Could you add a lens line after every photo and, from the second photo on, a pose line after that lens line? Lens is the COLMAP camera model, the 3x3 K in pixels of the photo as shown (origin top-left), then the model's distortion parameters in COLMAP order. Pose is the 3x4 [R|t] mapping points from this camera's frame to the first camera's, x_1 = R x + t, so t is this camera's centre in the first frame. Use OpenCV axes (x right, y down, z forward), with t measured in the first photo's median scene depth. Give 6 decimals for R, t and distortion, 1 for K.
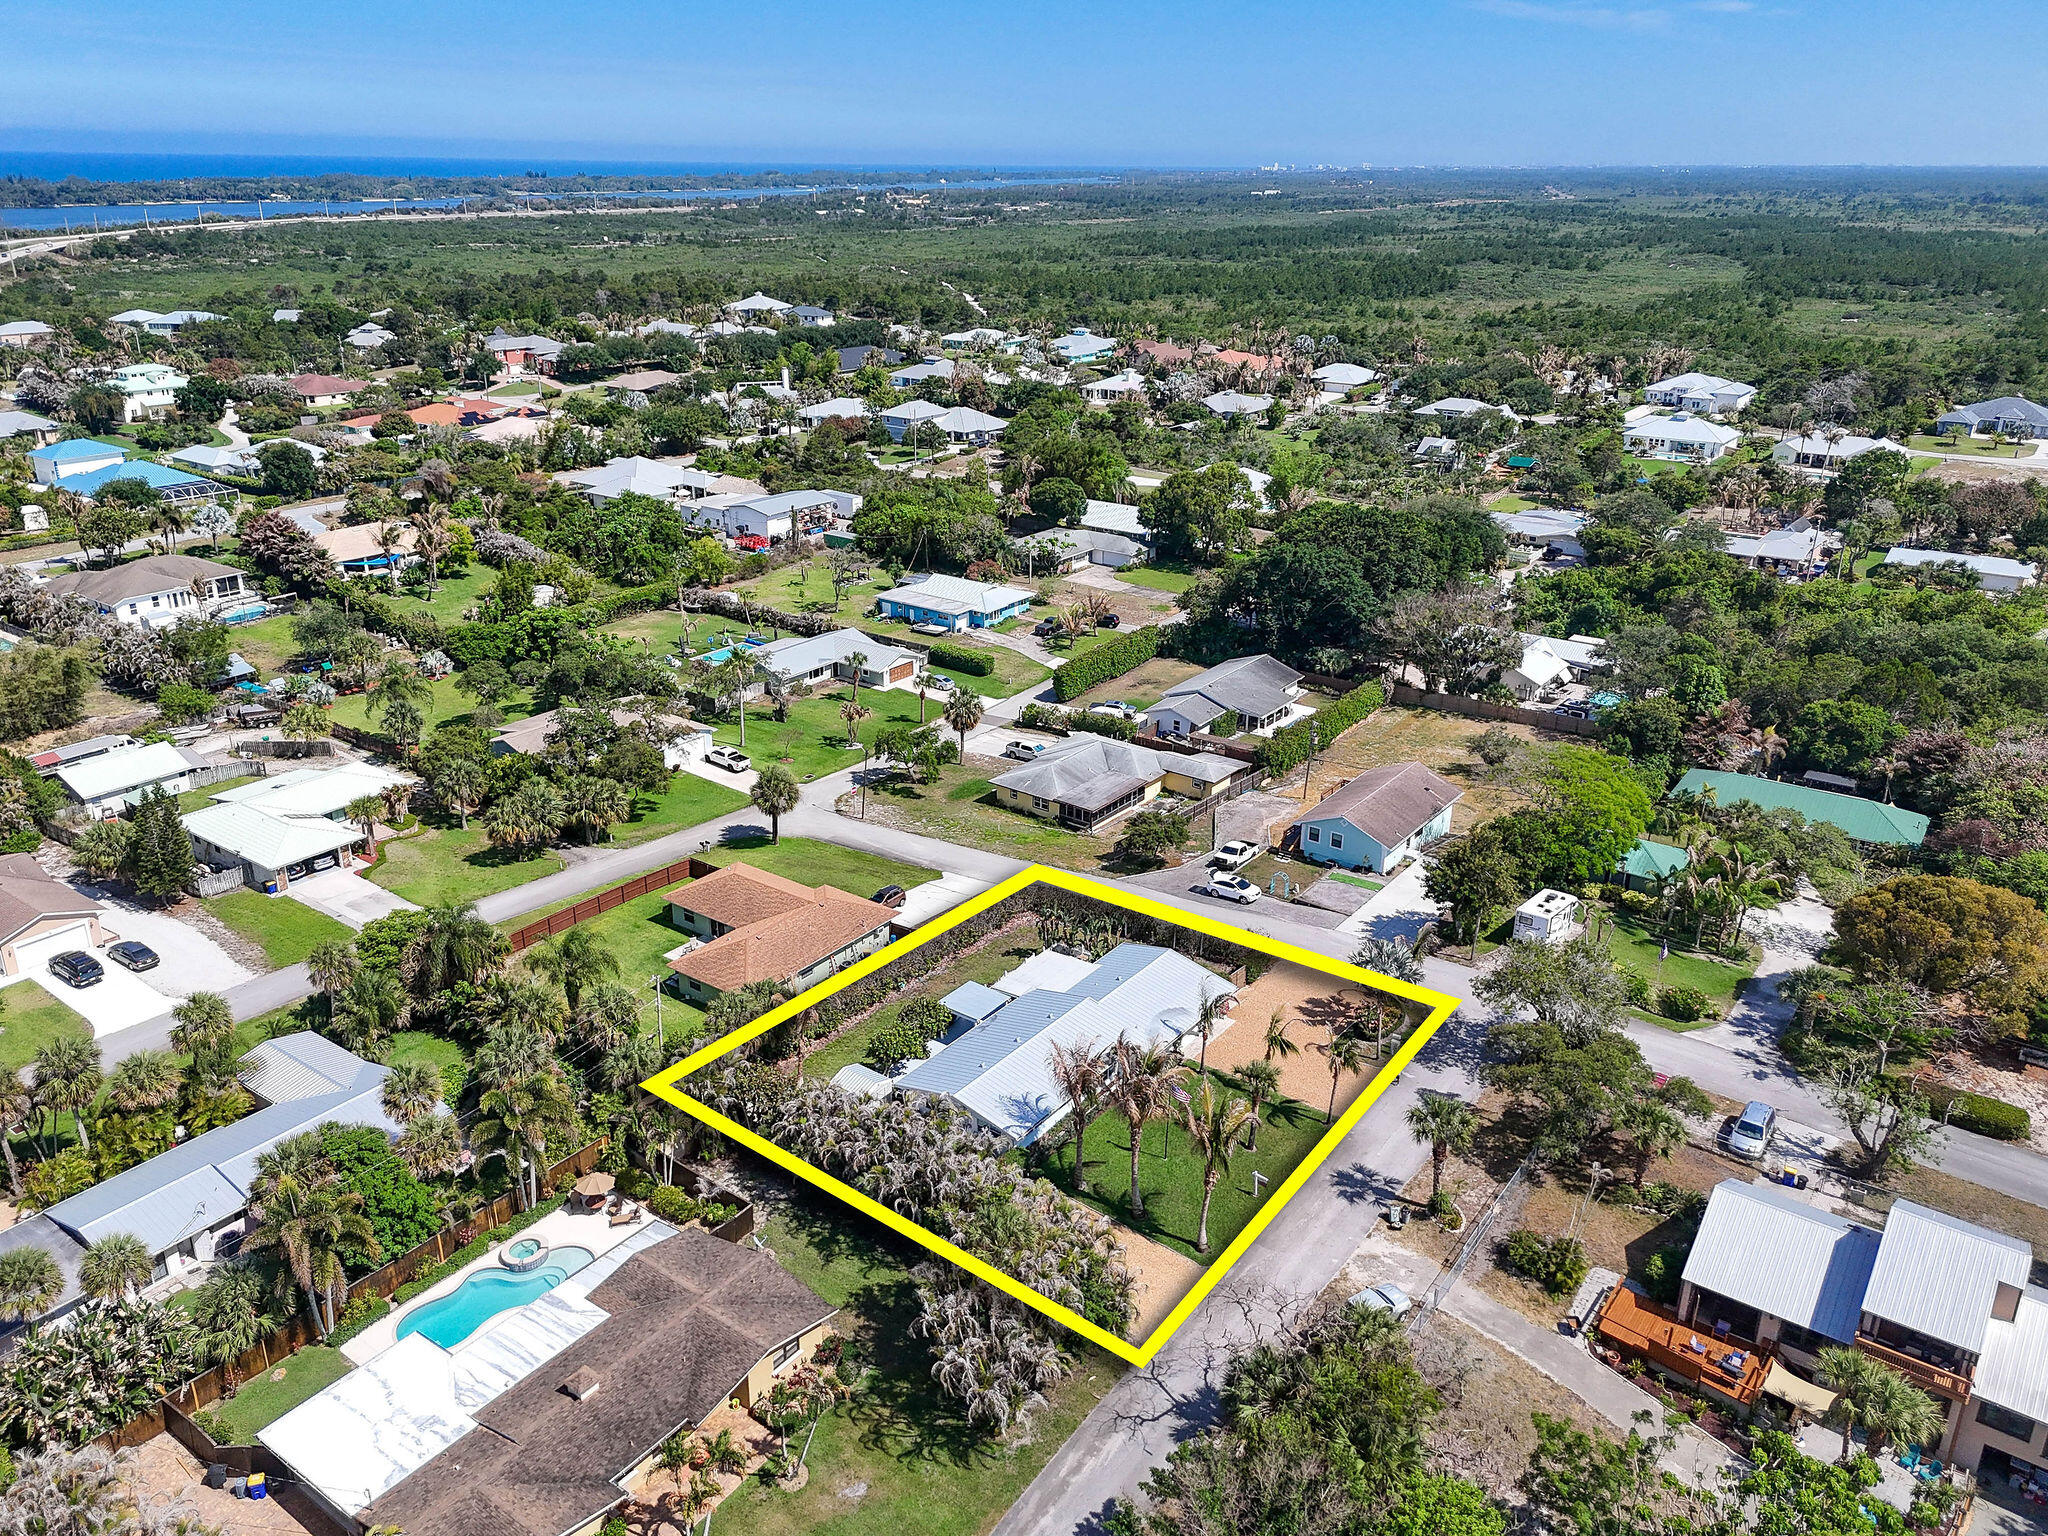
lens RADIAL K [[1509.0, 0, 1038.7], [0, 1509.0, 762.1], [0, 0, 1]] dist [0.075956, -0.063830]
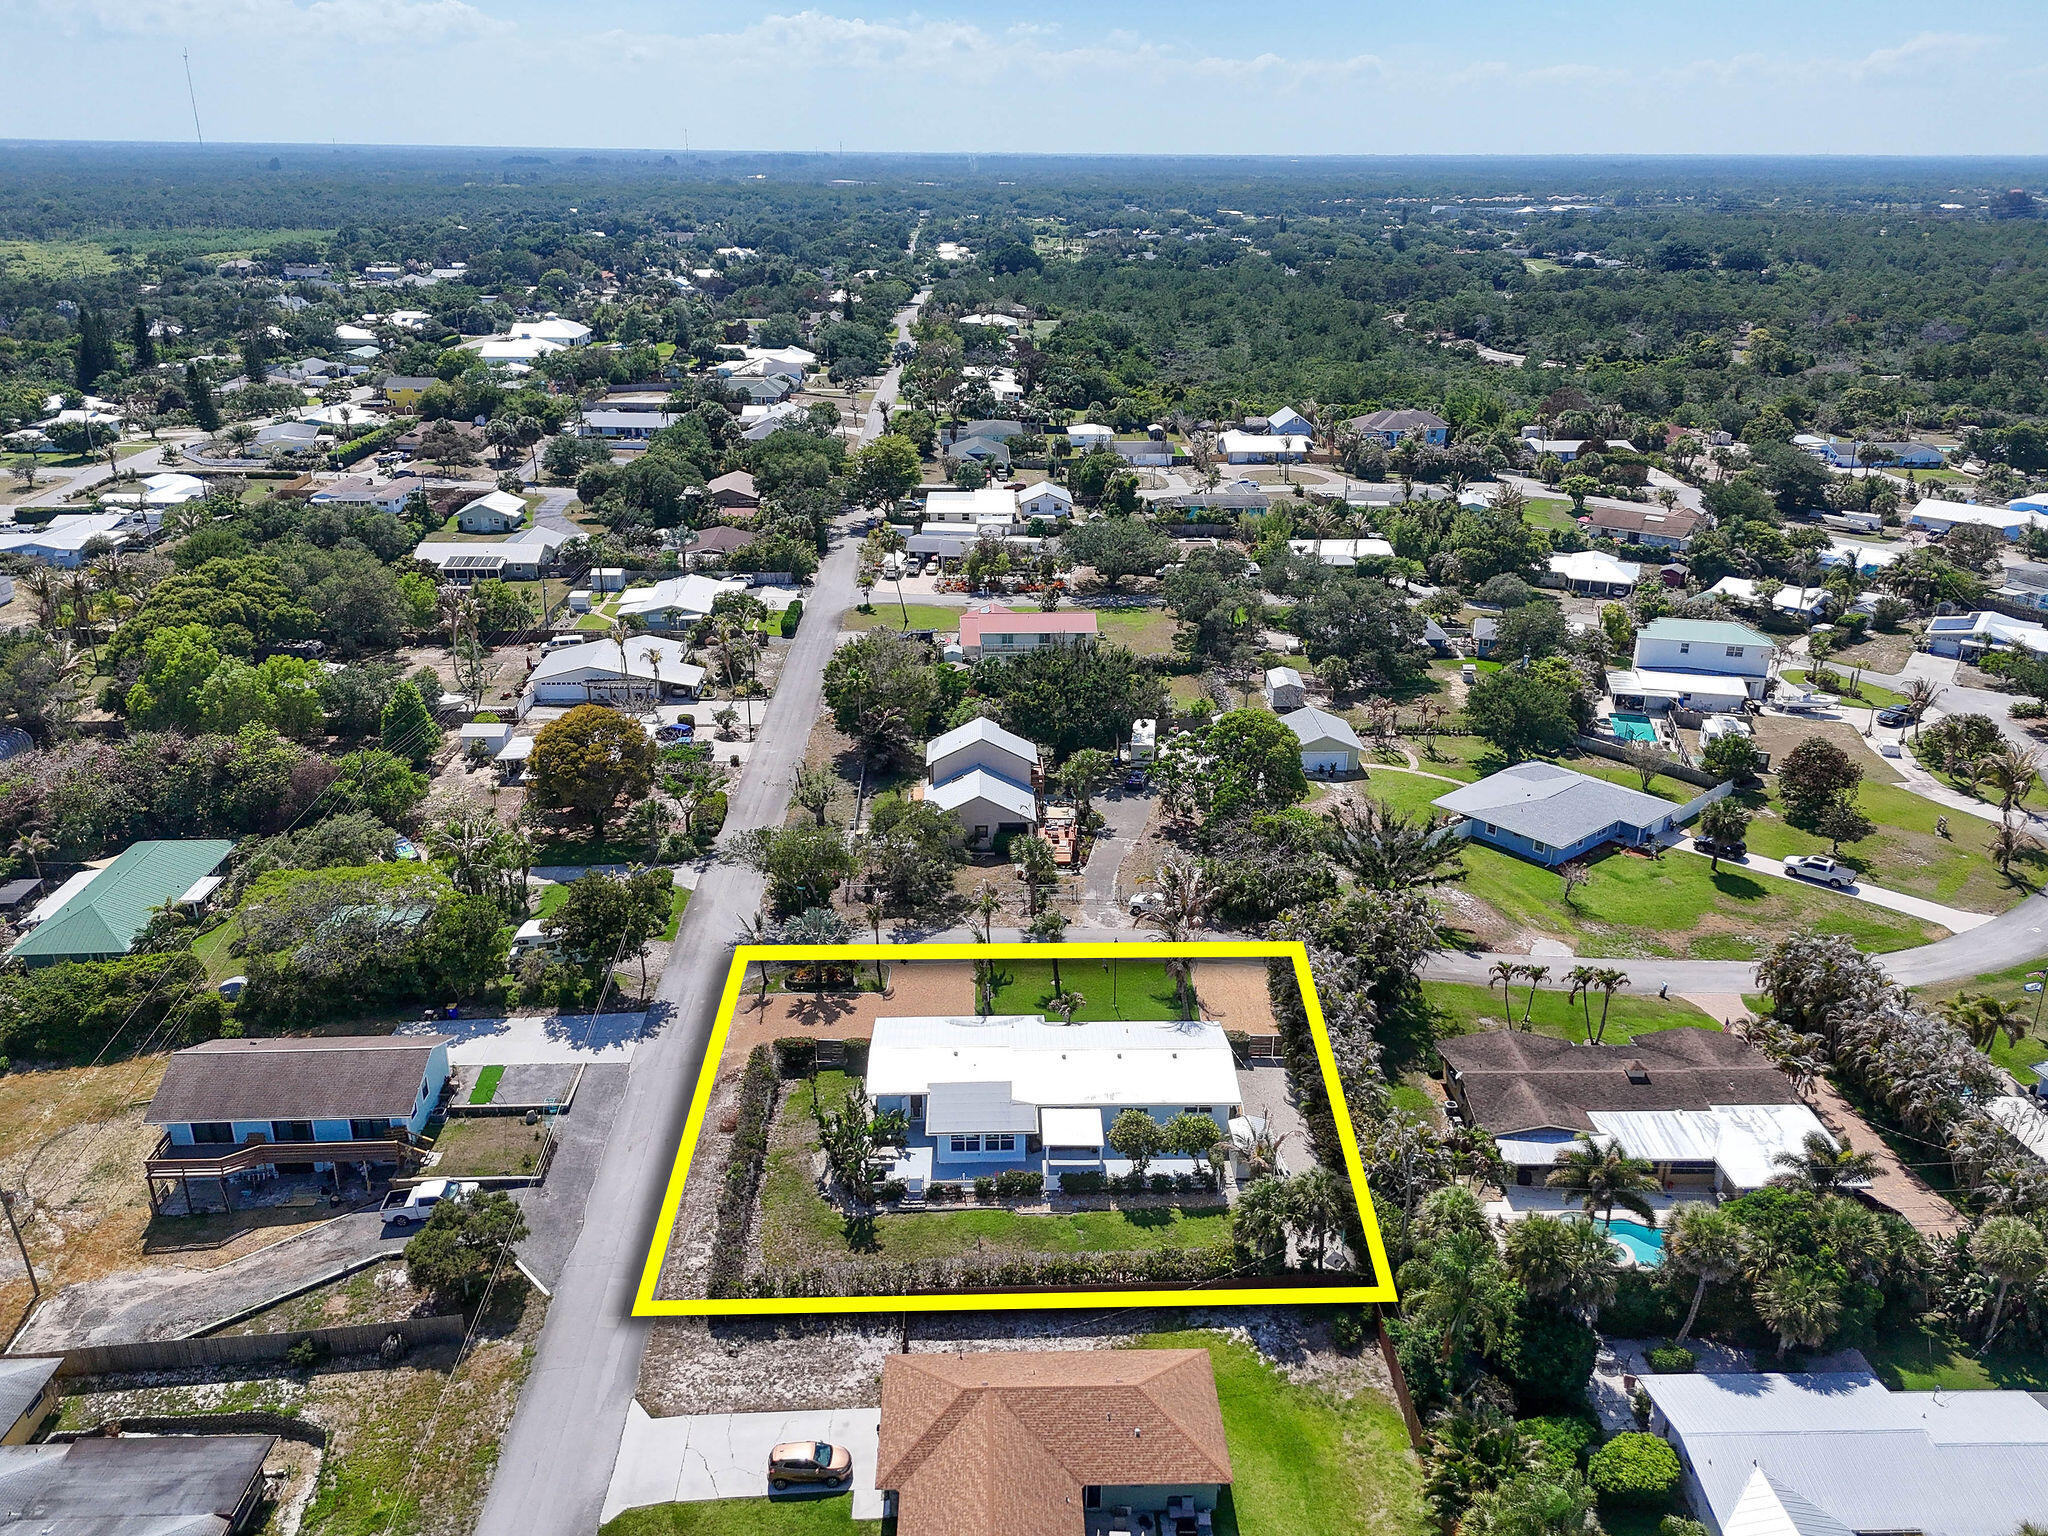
lens RADIAL K [[1509.0, 0, 1025.8], [0, 1509.0, 765.4], [0, 0, 1]] dist [0.075956, -0.063830]
pose [[-0.616771, -0.308867, 0.724013, -0.411203], [0.276388, 0.776255, 0.566603, -0.354752], [-0.737023, 0.549572, -0.393404, 0.840007]]
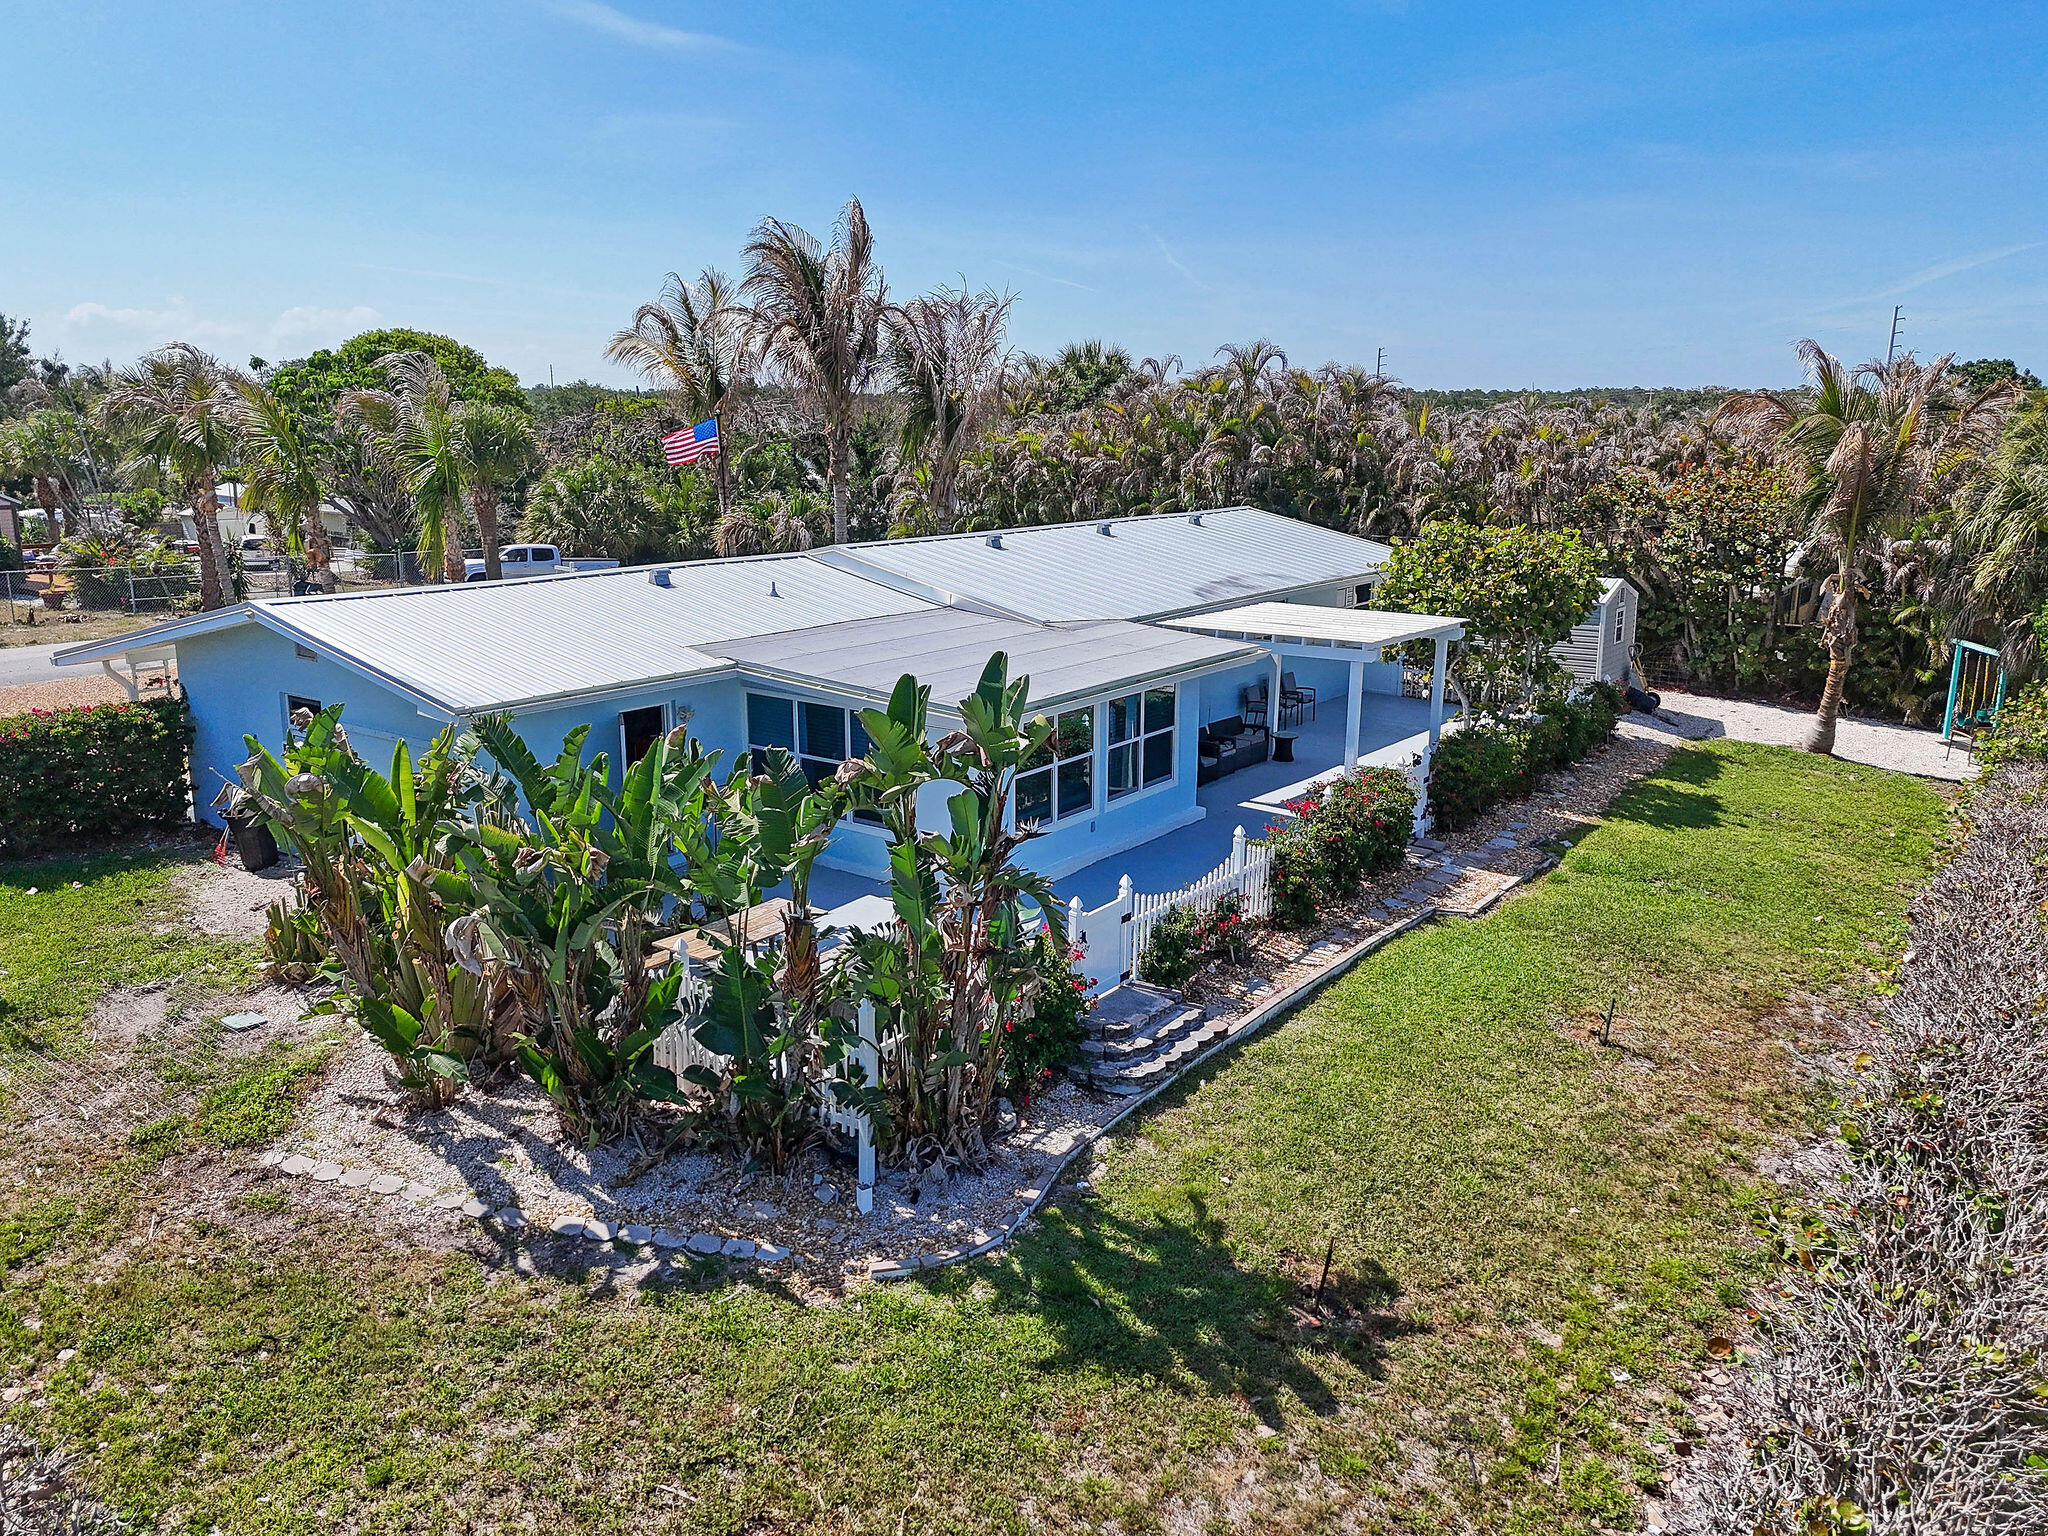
lens RADIAL K [[1509.0, 0, 1017.2], [0, 1509.0, 767.1], [0, 0, 1]] dist [0.075956, -0.063830]
pose [[-0.999822, -0.017968, -0.005765, 0.002060], [-0.018016, 0.818076, 0.574828, 0.028863], [-0.005613, 0.574829, -0.818254, 0.804640]]
